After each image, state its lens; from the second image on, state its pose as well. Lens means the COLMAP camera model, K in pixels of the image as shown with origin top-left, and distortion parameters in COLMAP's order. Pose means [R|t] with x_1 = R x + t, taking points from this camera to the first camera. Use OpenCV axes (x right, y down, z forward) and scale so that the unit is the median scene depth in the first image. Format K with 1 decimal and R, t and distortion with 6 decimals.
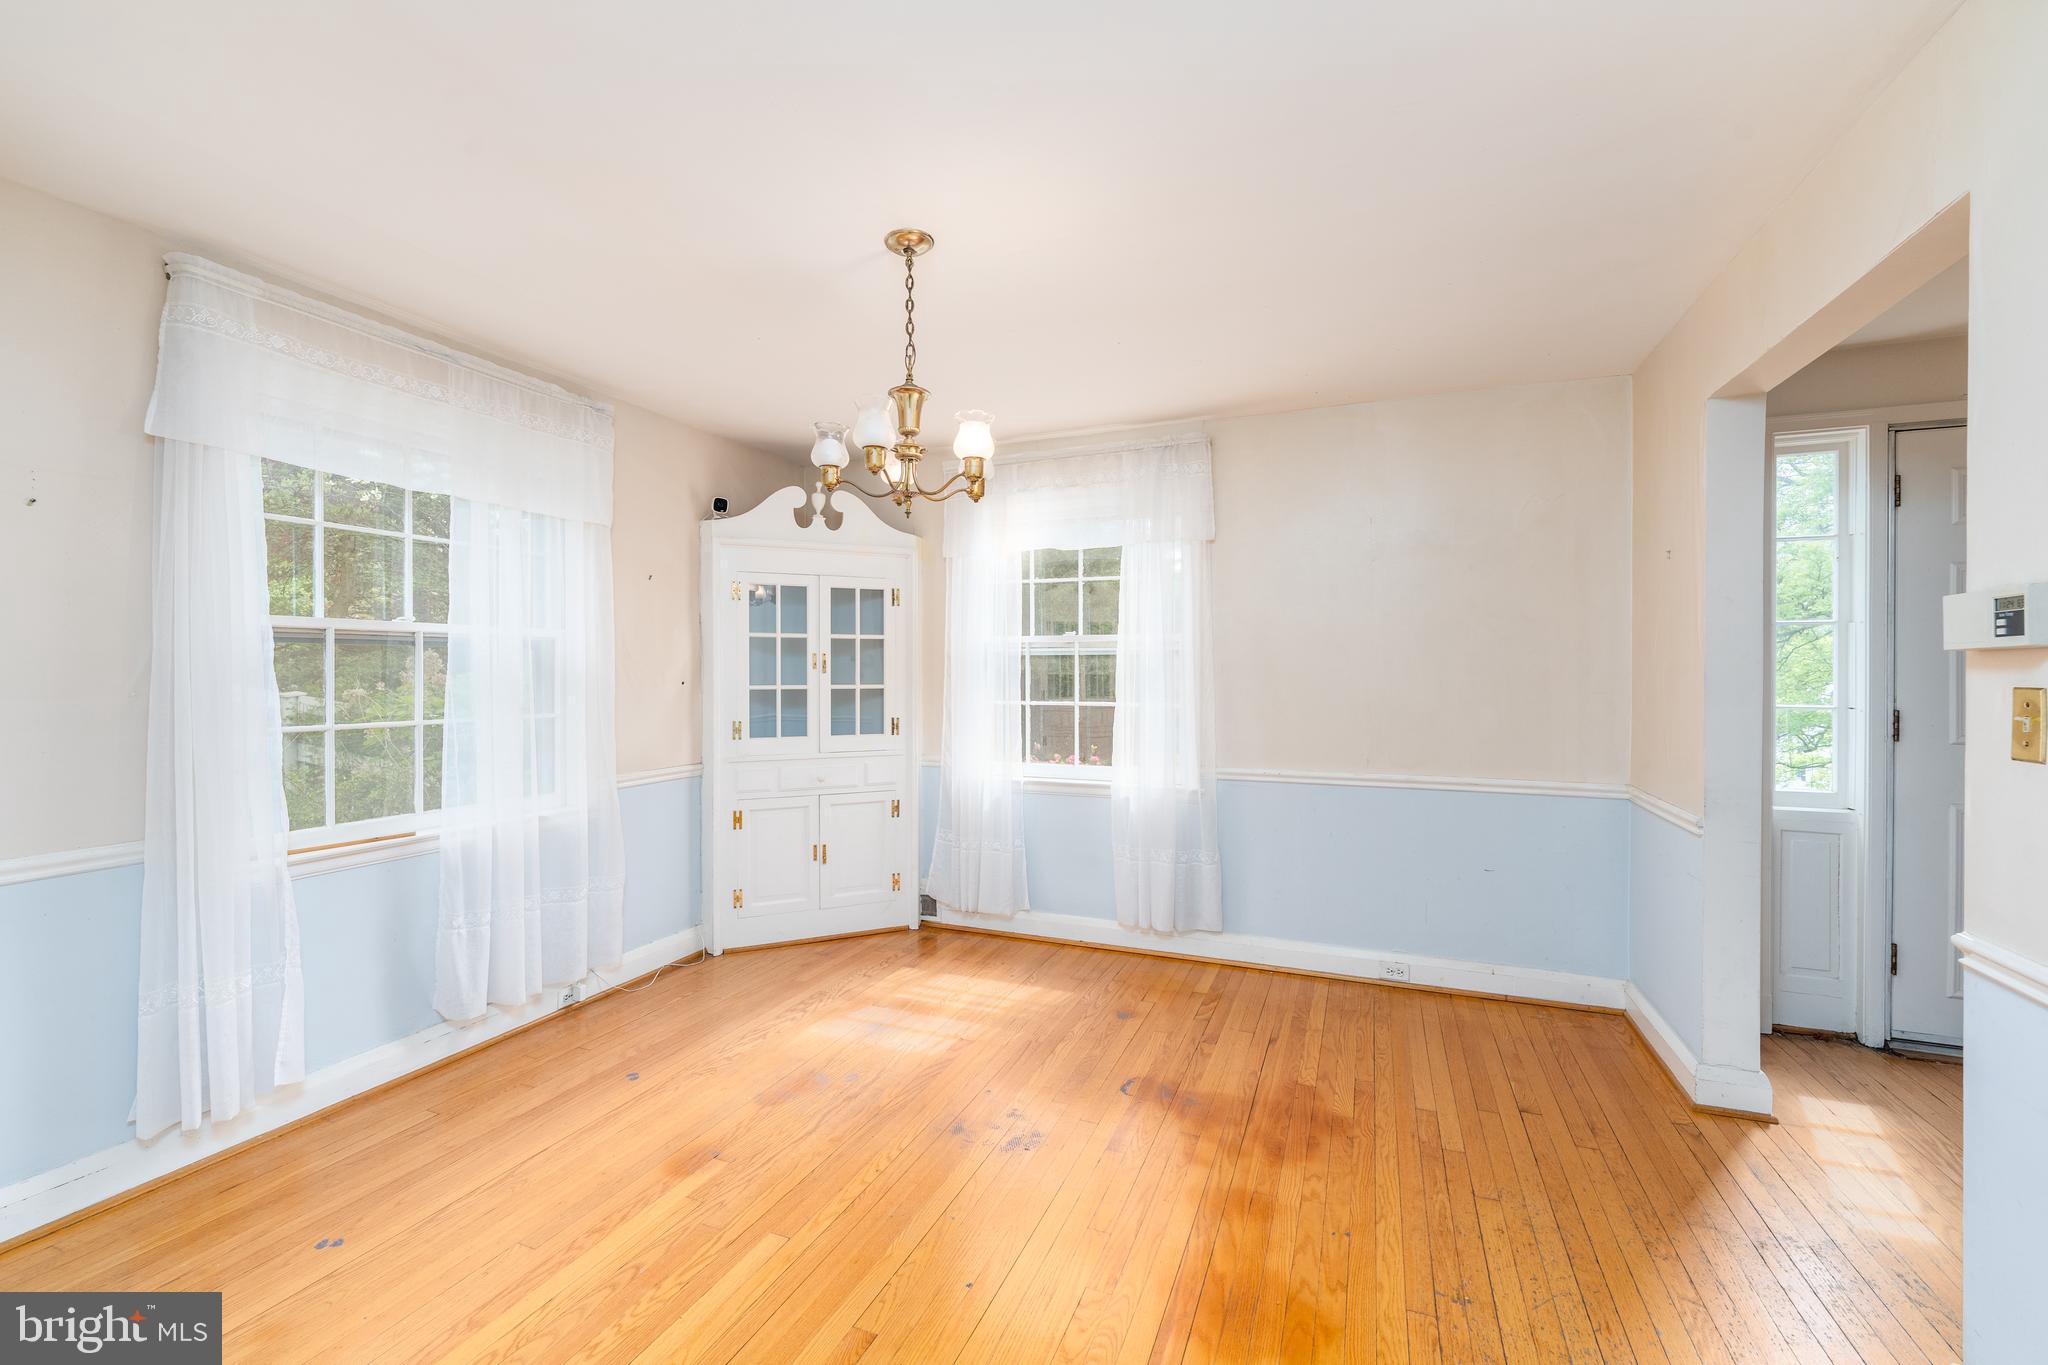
lens RADIAL K [[848.0, 0, 1026.9], [0, 848.0, 686.5], [0, 0, 1]] dist [-0.001165, 0.000942]
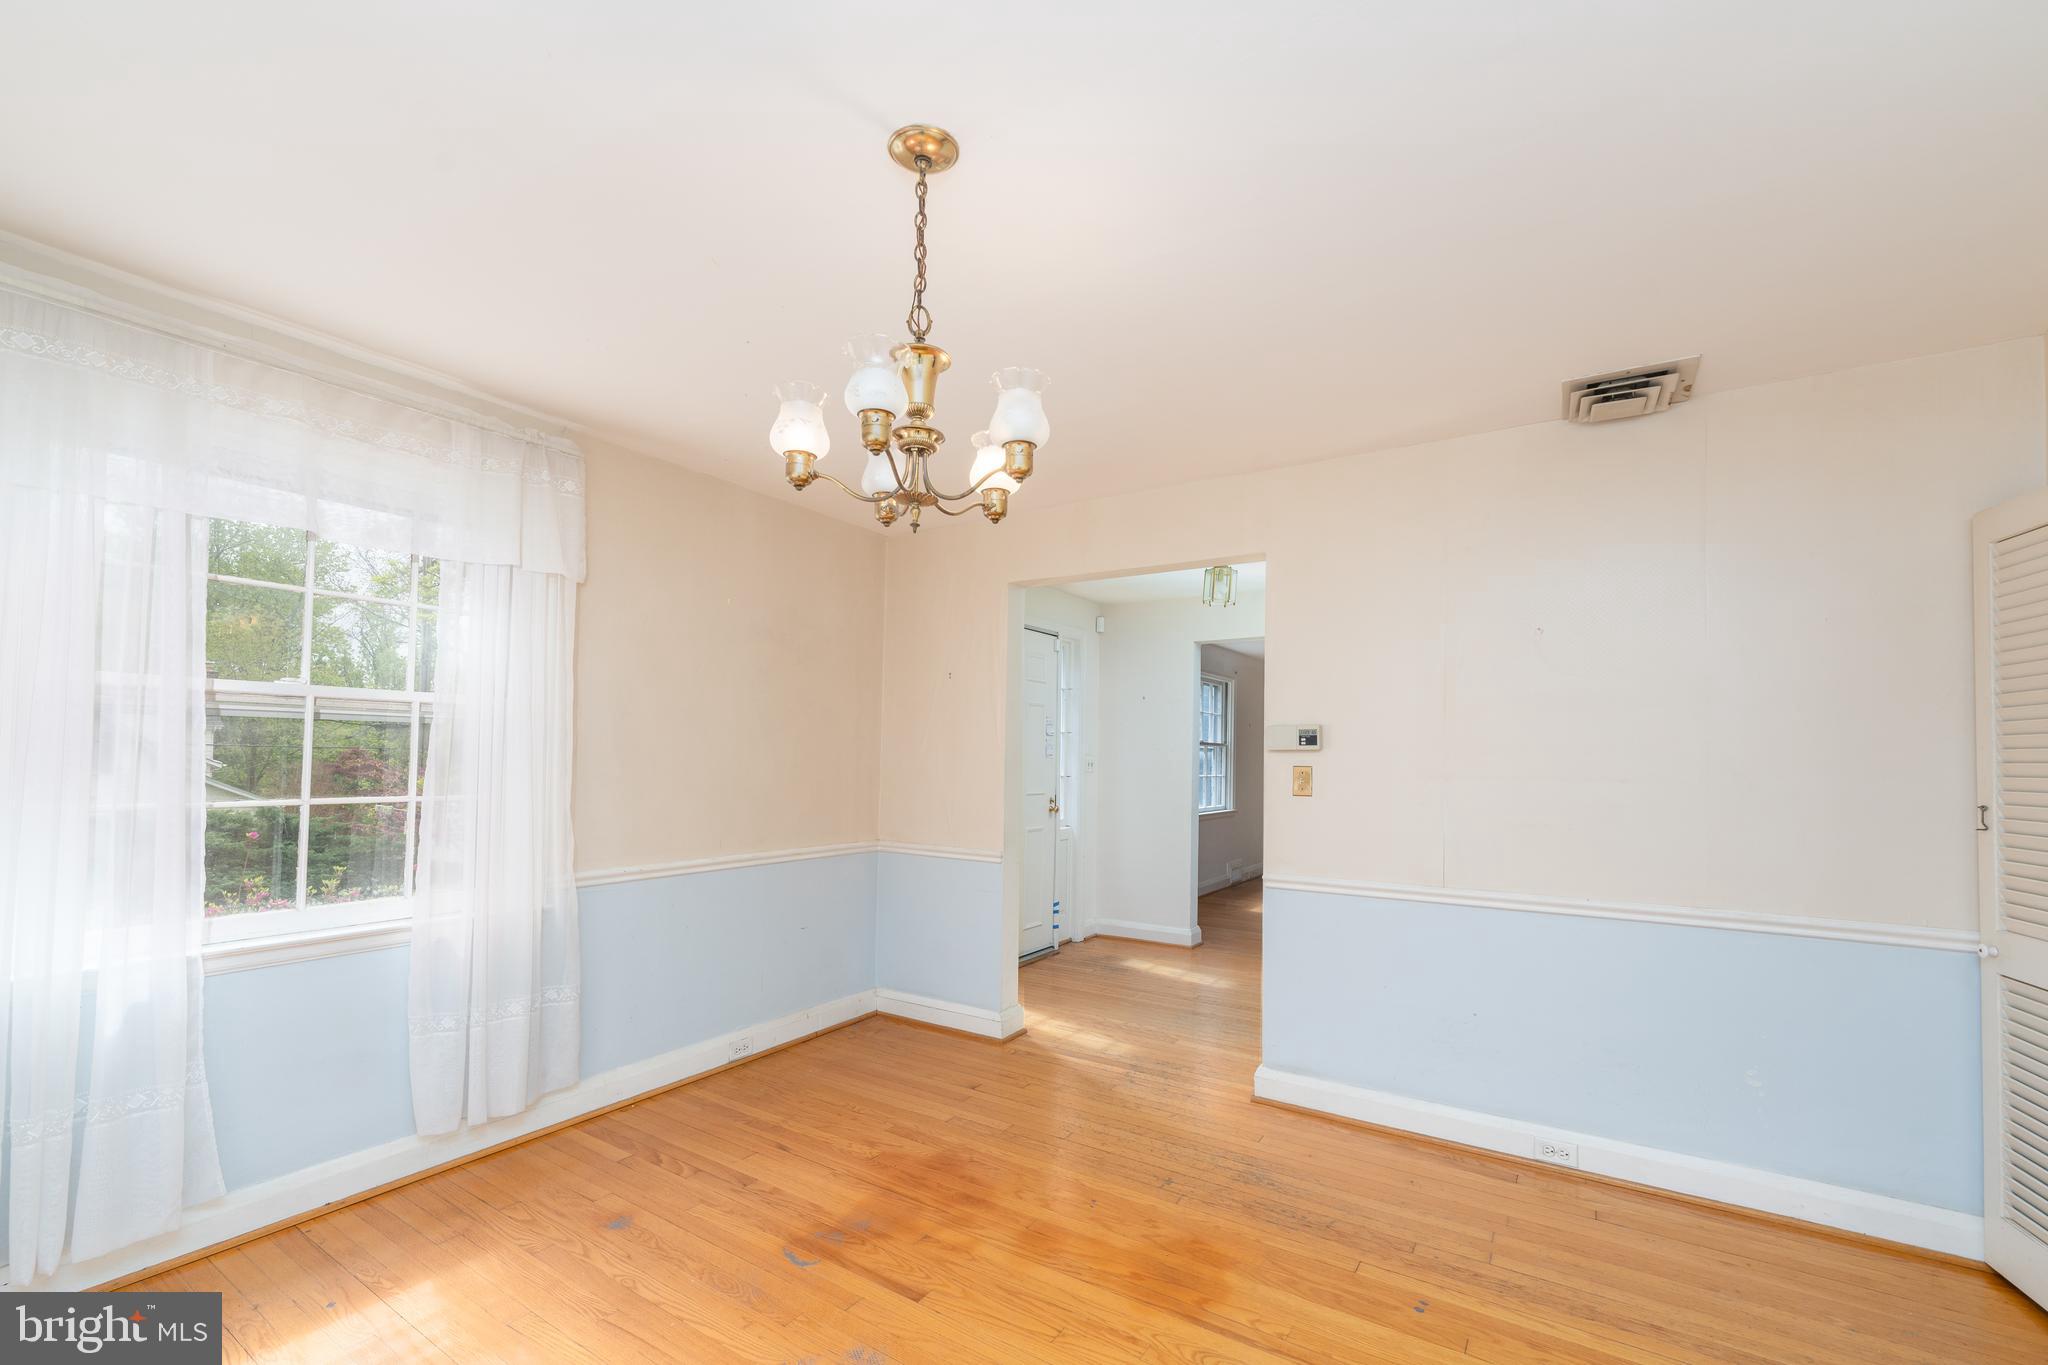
lens RADIAL K [[848.0, 0, 1026.9], [0, 848.0, 686.5], [0, 0, 1]] dist [-0.001165, 0.000942]
pose [[0.220067, 0.072248, 0.972806, -0.544459], [0.024802, 0.996517, -0.079619, -0.000375], [-0.975169, 0.041649, 0.217509, 0.486935]]
